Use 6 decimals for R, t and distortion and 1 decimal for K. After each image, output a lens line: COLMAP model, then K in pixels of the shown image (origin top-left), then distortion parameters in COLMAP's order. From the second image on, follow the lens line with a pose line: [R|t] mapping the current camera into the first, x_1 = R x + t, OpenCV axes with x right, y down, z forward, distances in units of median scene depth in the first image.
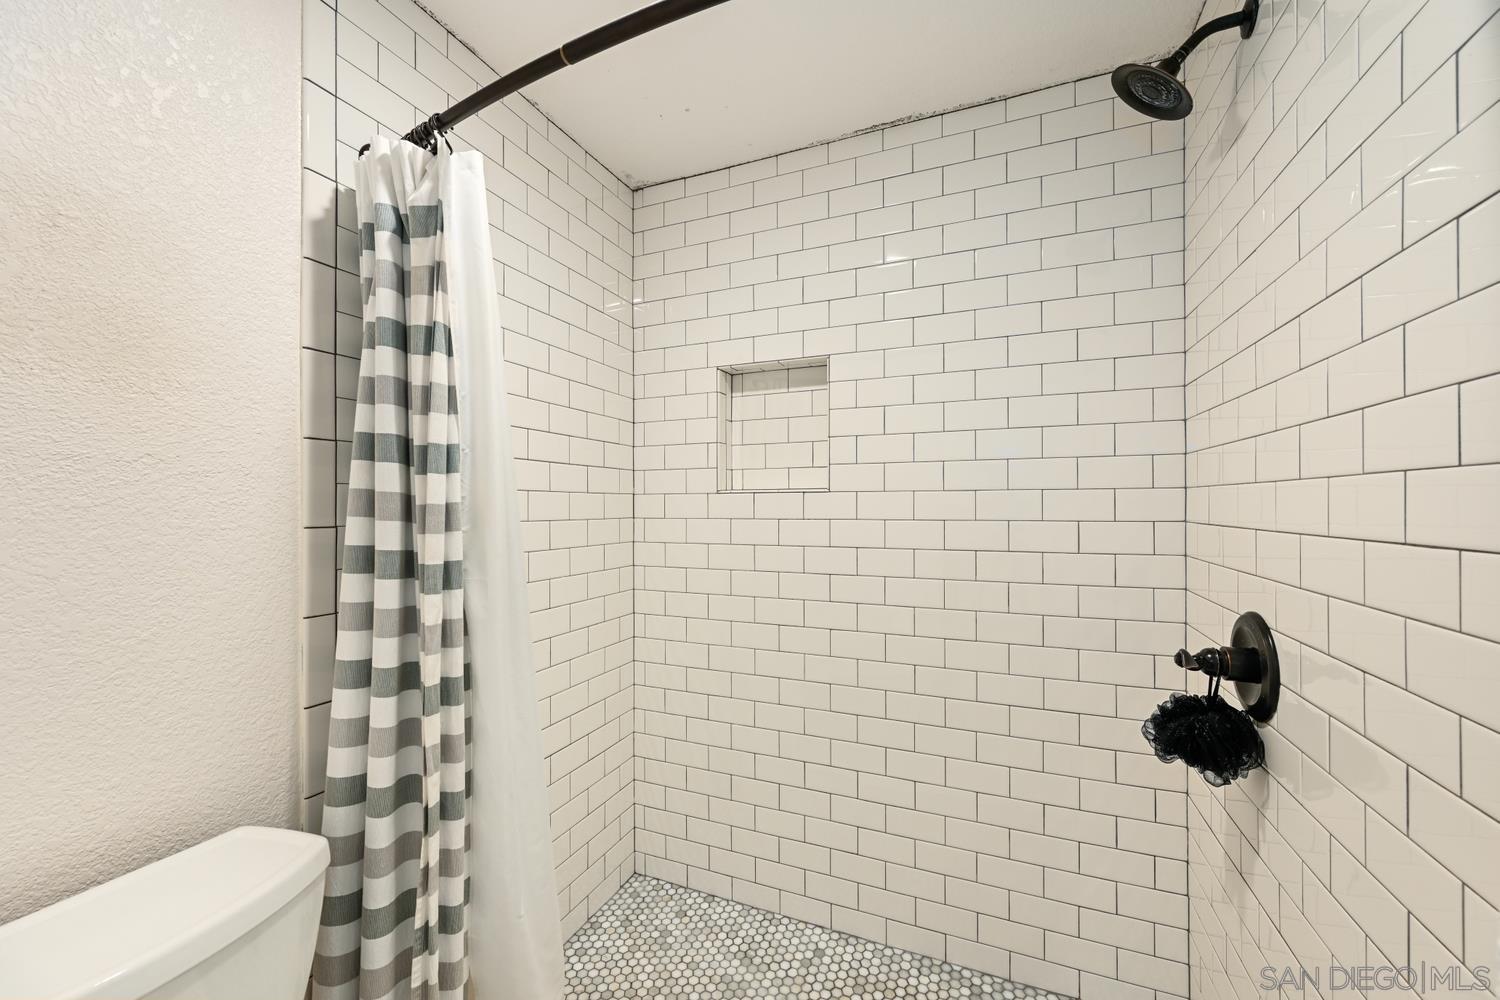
lens RADIAL K [[589.7, 0, 744.4], [0, 589.7, 497.7], [0, 0, 1]] dist [0.005358, -0.000237]
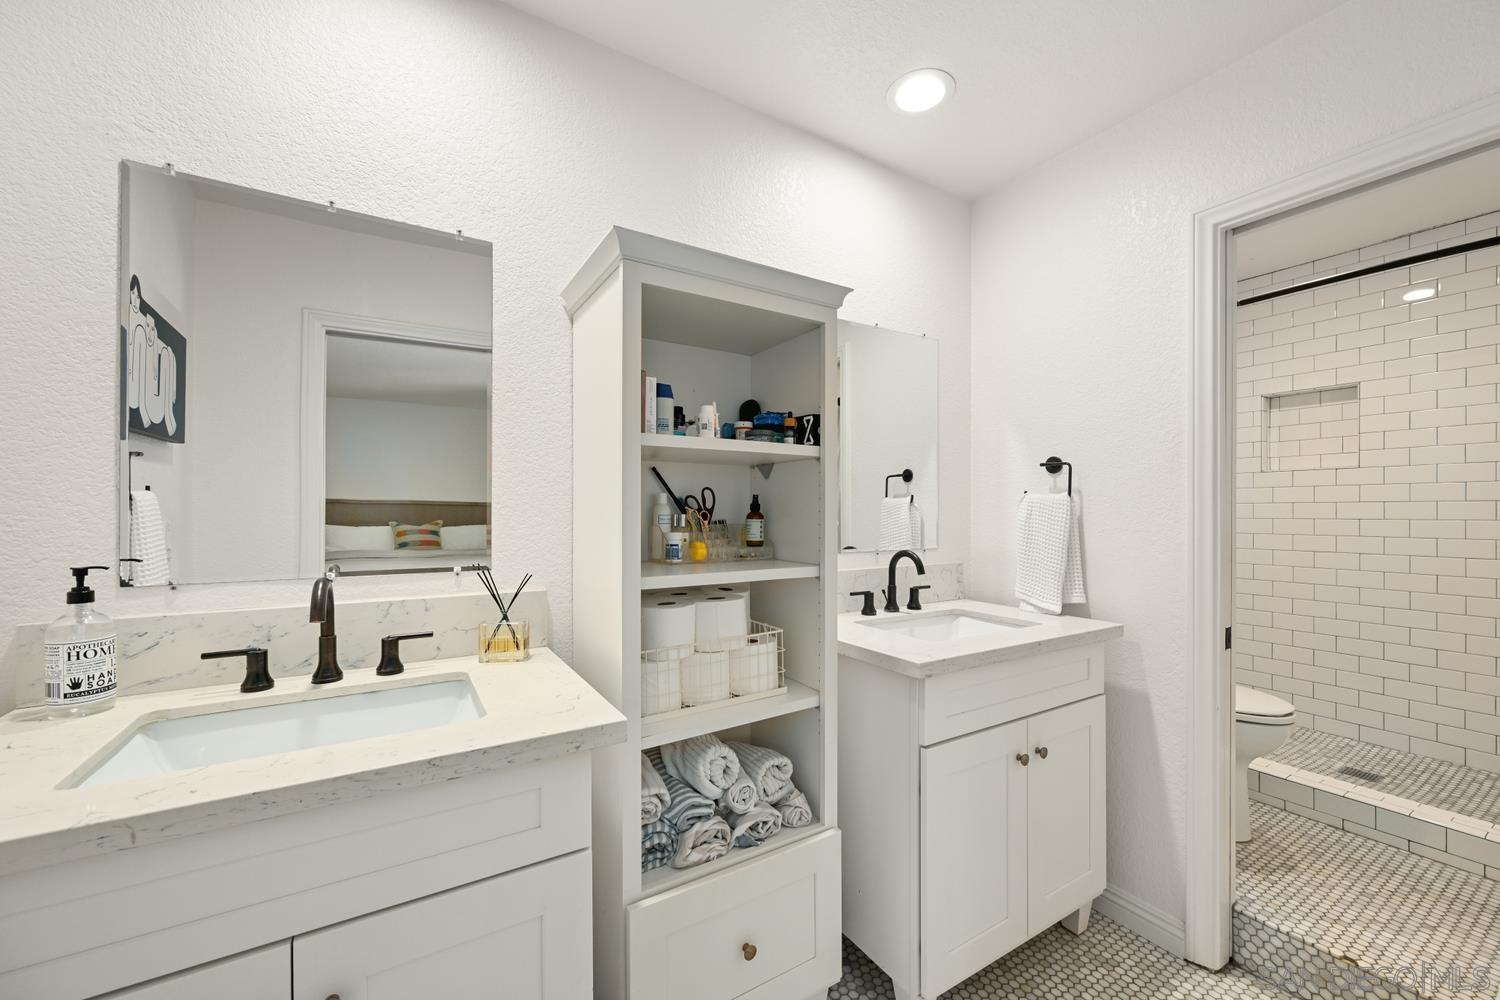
lens RADIAL K [[589.7, 0, 756.0], [0, 589.7, 508.6], [0, 0, 1]] dist [0.005358, -0.000237]
pose [[0.816072, 0.003445, -0.577941, -0.252665], [-0.001769, 0.999992, 0.003463, 0.094933], [0.577948, -0.001804, 0.816072, -1.214401]]
